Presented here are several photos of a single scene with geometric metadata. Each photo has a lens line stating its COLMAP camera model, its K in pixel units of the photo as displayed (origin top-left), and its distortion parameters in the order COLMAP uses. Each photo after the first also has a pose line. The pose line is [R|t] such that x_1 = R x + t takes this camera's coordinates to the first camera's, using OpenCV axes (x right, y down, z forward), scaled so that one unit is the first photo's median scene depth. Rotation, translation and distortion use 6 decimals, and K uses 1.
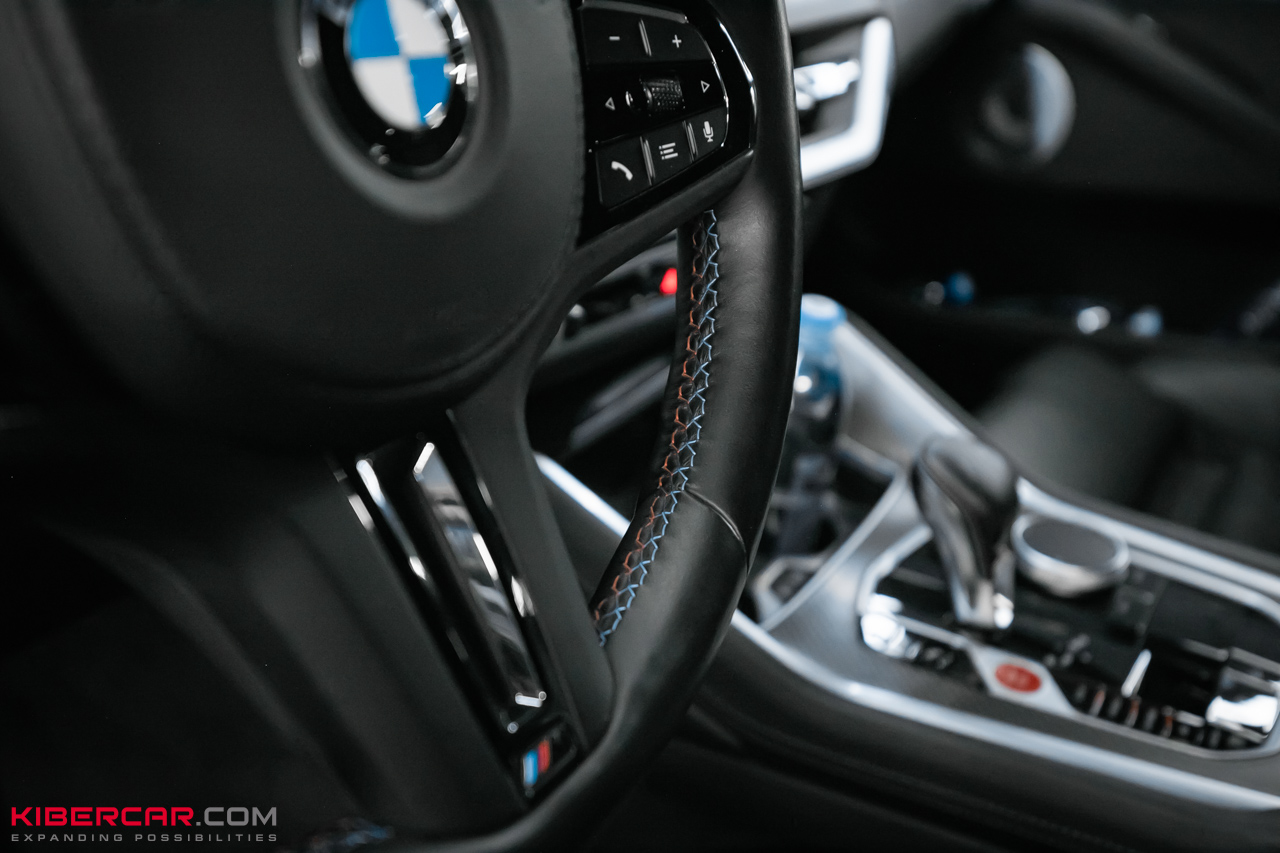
lens RADIAL K [[1282.4, 0, 639.5], [0, 1282.4, 453.3], [0, 0, 1]] dist [0.042514, 0.006663]
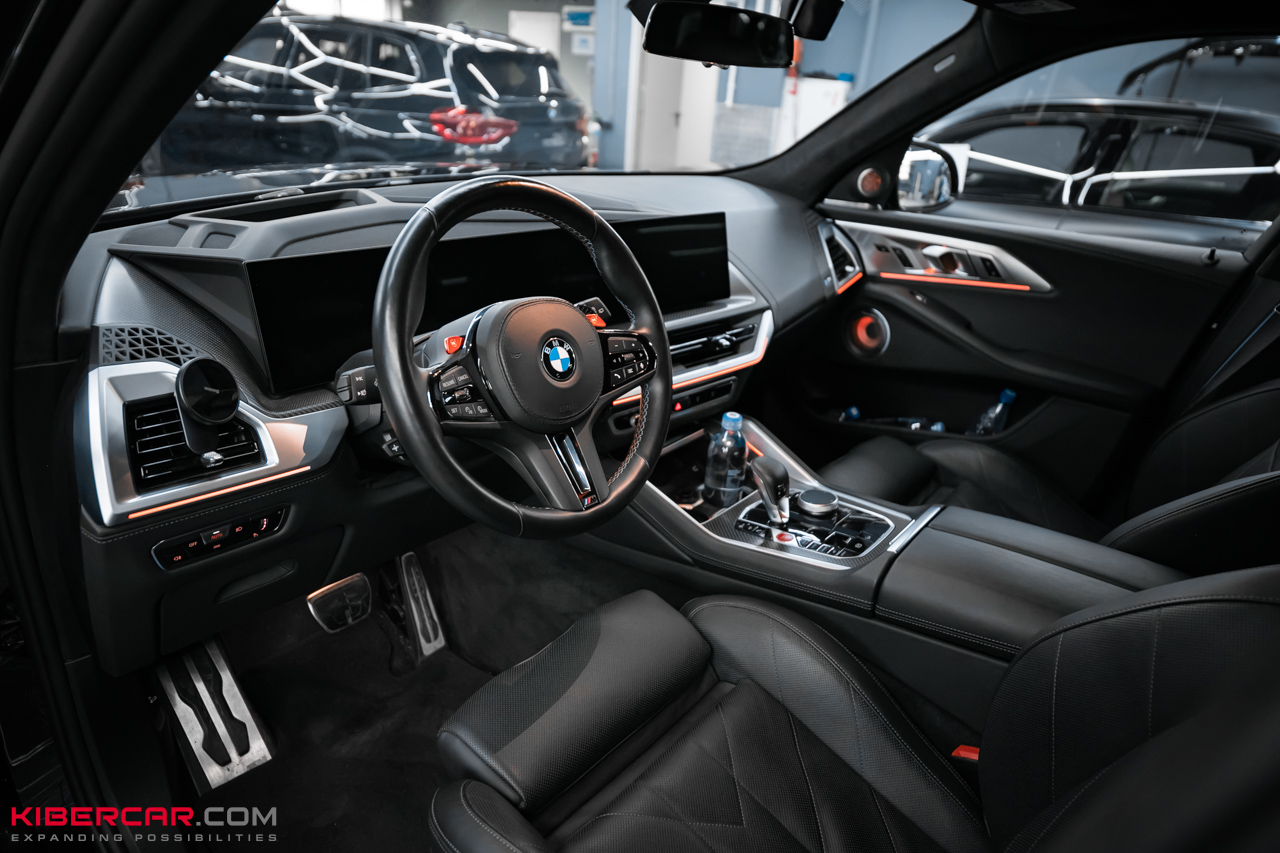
lens RADIAL K [[786.8, 0, 640.0], [0, 786.8, 426.5], [0, 0, 1]] dist [-0.002900, 0.000393]
pose [[0.984510, -0.009357, -0.175077, 0.461963], [-0.012492, 0.992294, -0.123277, 0.239339], [0.174881, 0.123554, 0.976807, -1.357523]]
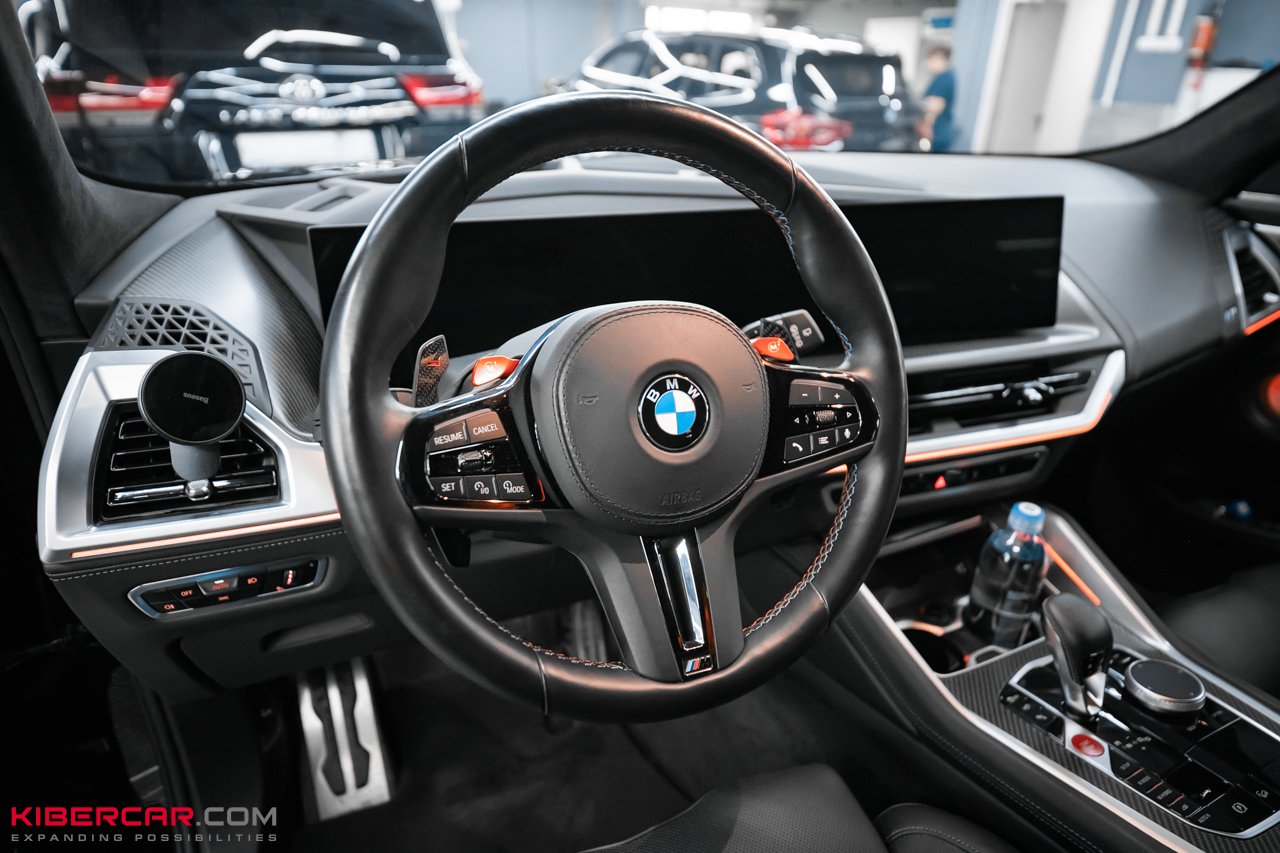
lens RADIAL K [[739.8, 0, 640.0], [0, 739.8, 426.5], [0, 0, 1]] dist [-0.016713, 0.000263]
pose [[0.828166, 0.121286, -0.547202, 0.457874], [-0.194066, 0.977966, -0.076946, -0.080177], [0.525812, 0.169918, 0.833456, -0.319807]]
